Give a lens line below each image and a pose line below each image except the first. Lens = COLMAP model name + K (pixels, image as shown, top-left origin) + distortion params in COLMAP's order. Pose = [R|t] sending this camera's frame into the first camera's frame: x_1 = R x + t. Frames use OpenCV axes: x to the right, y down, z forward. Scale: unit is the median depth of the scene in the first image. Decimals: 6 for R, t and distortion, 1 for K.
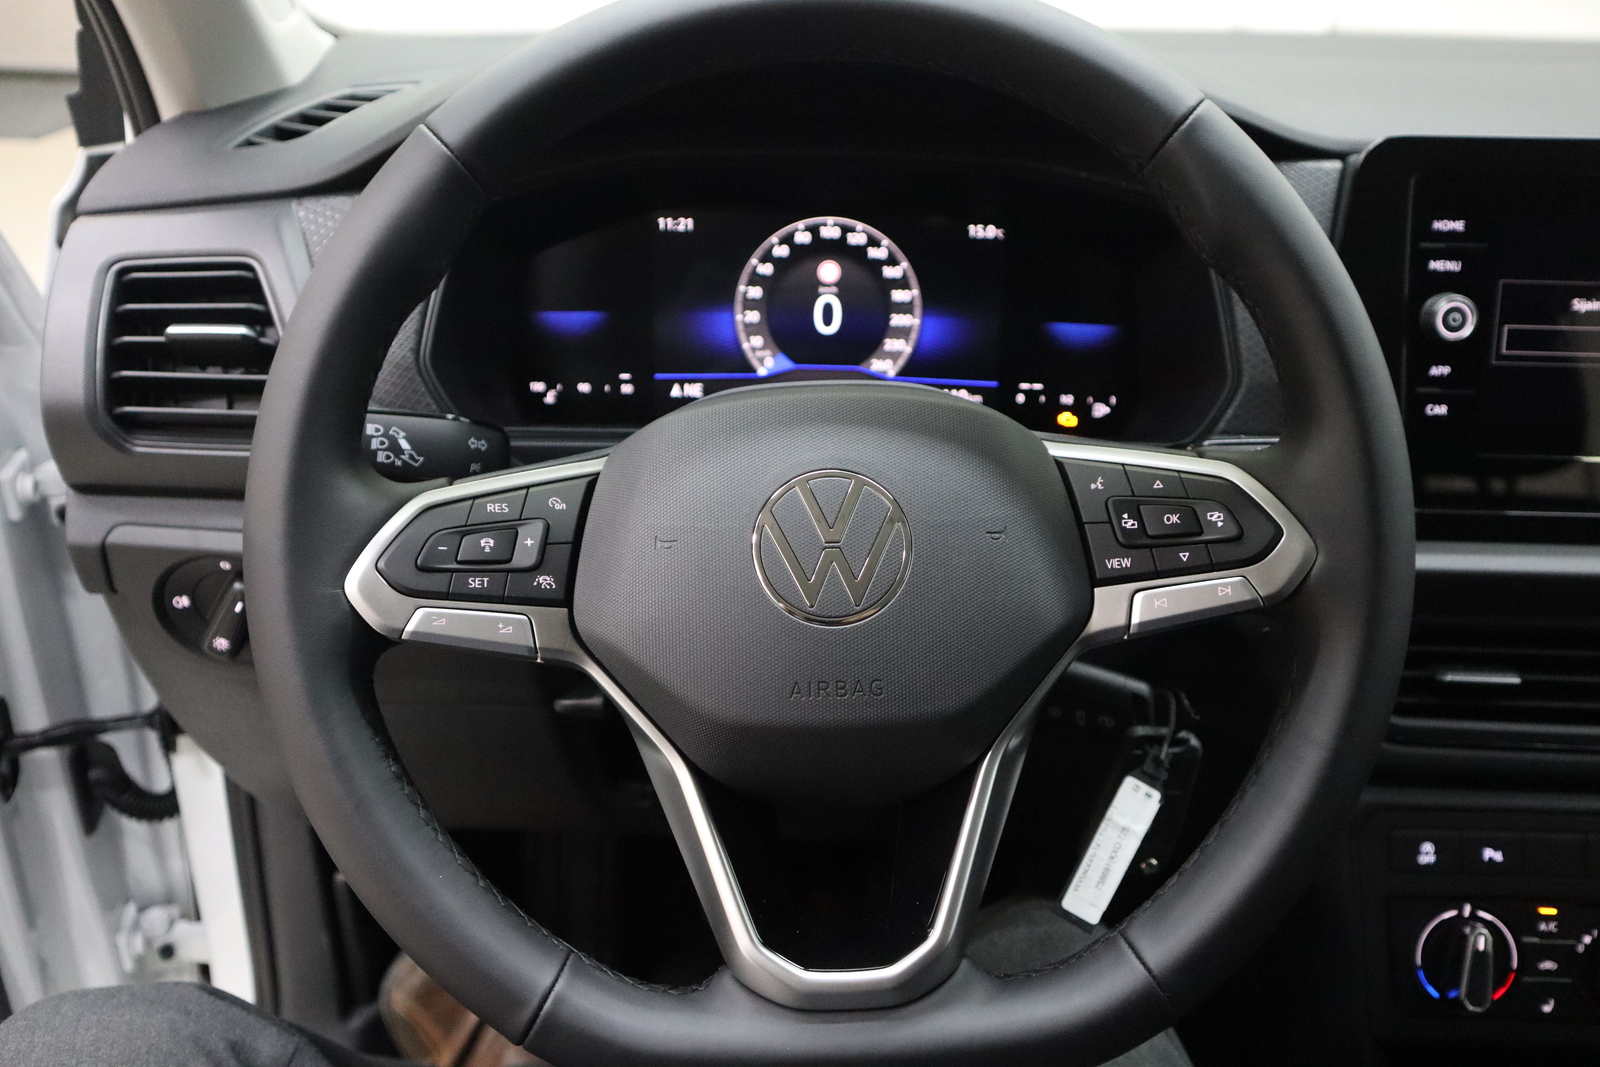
lens RADIAL K [[1340.8, 0, 794.6], [0, 1340.8, 534.0], [0, 0, 1]] dist [-0.081163, 0.072920]
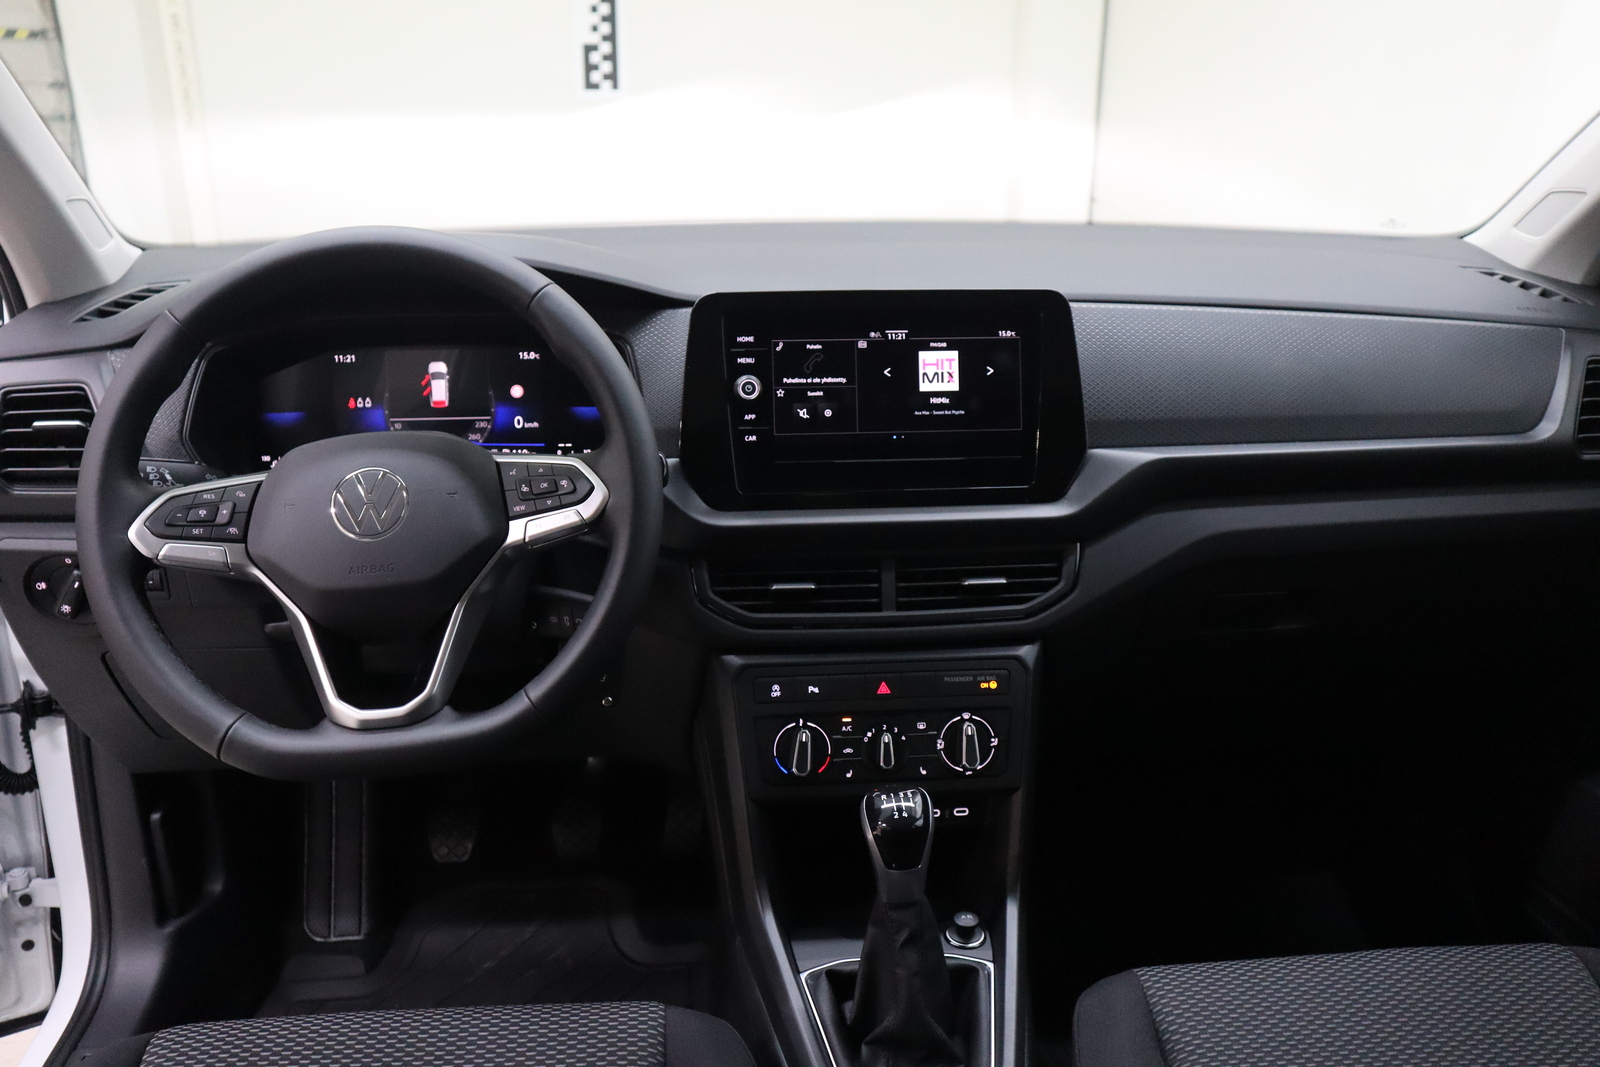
lens RADIAL K [[1340.8, 0, 810.2], [0, 1340.8, 534.9], [0, 0, 1]] dist [-0.081163, 0.072920]
pose [[0.993469, -0.048076, 0.103482, 0.370396], [0.058802, 0.992918, -0.103228, 0.235416], [-0.097786, 0.108639, 0.989260, -0.829875]]
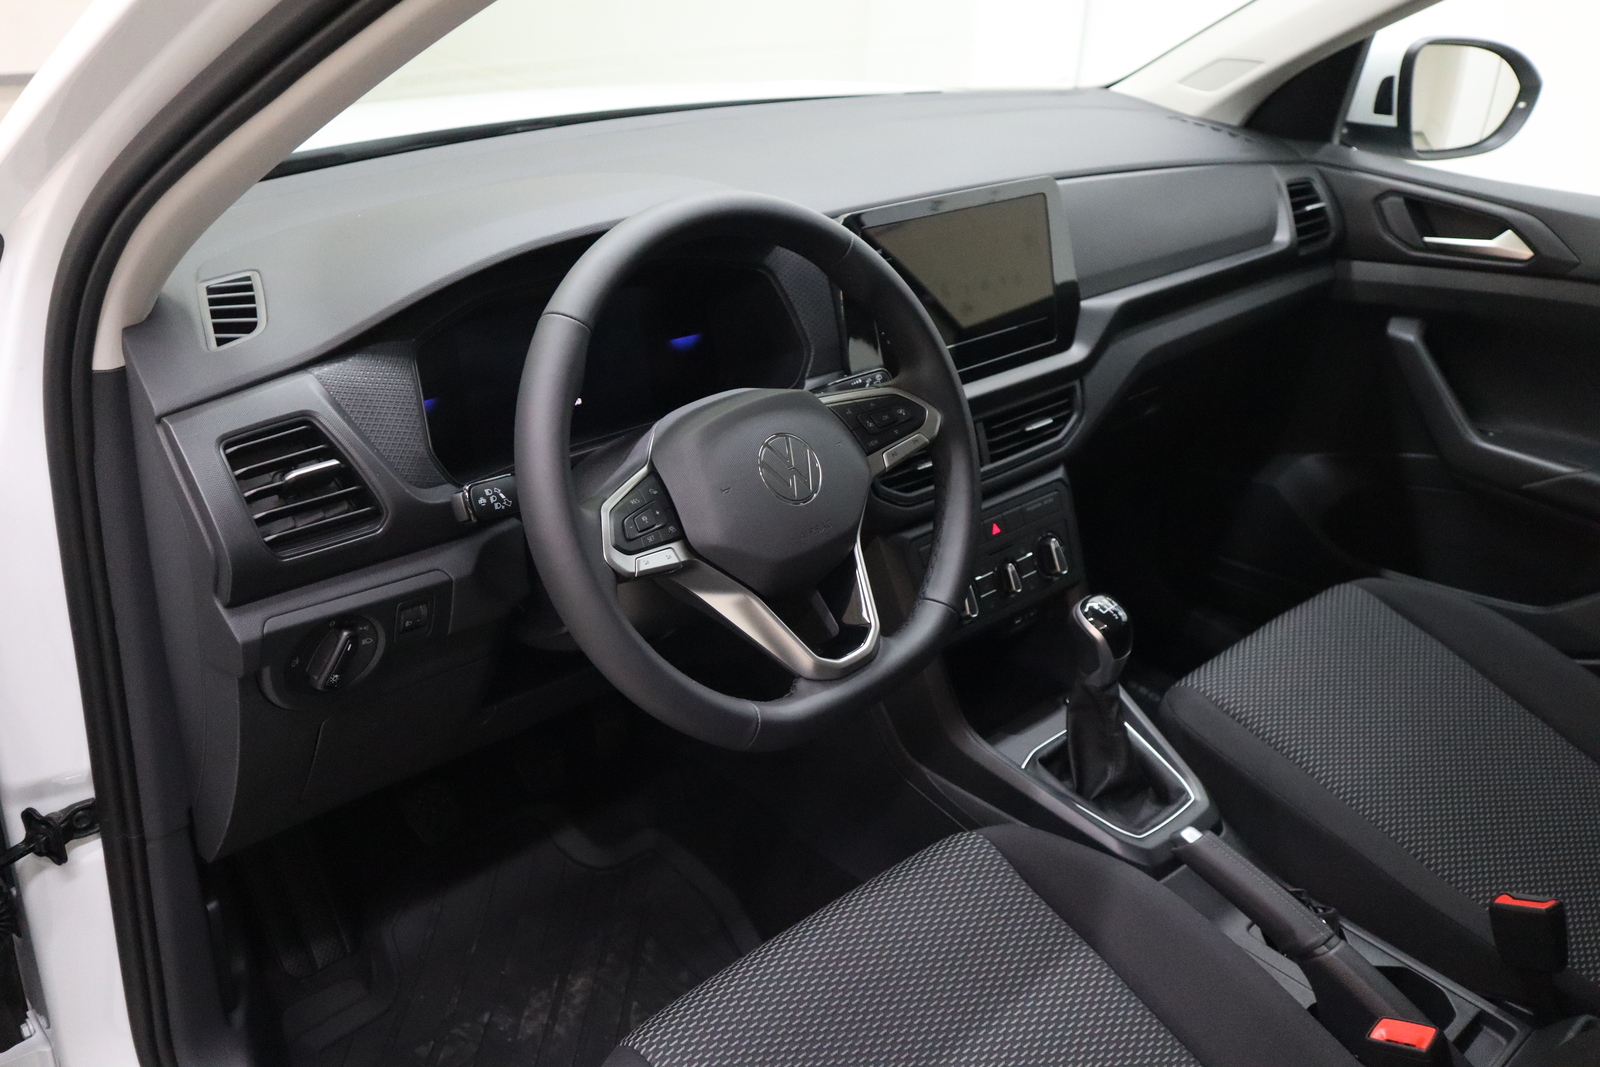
lens RADIAL K [[1340.8, 0, 811.7], [0, 1340.8, 540.4], [0, 0, 1]] dist [-0.081163, 0.072920]
pose [[0.706254, -0.304847, 0.638963, -0.993408], [0.266333, 0.950648, 0.159169, -0.158264], [-0.655952, 0.057764, 0.752590, -0.440412]]
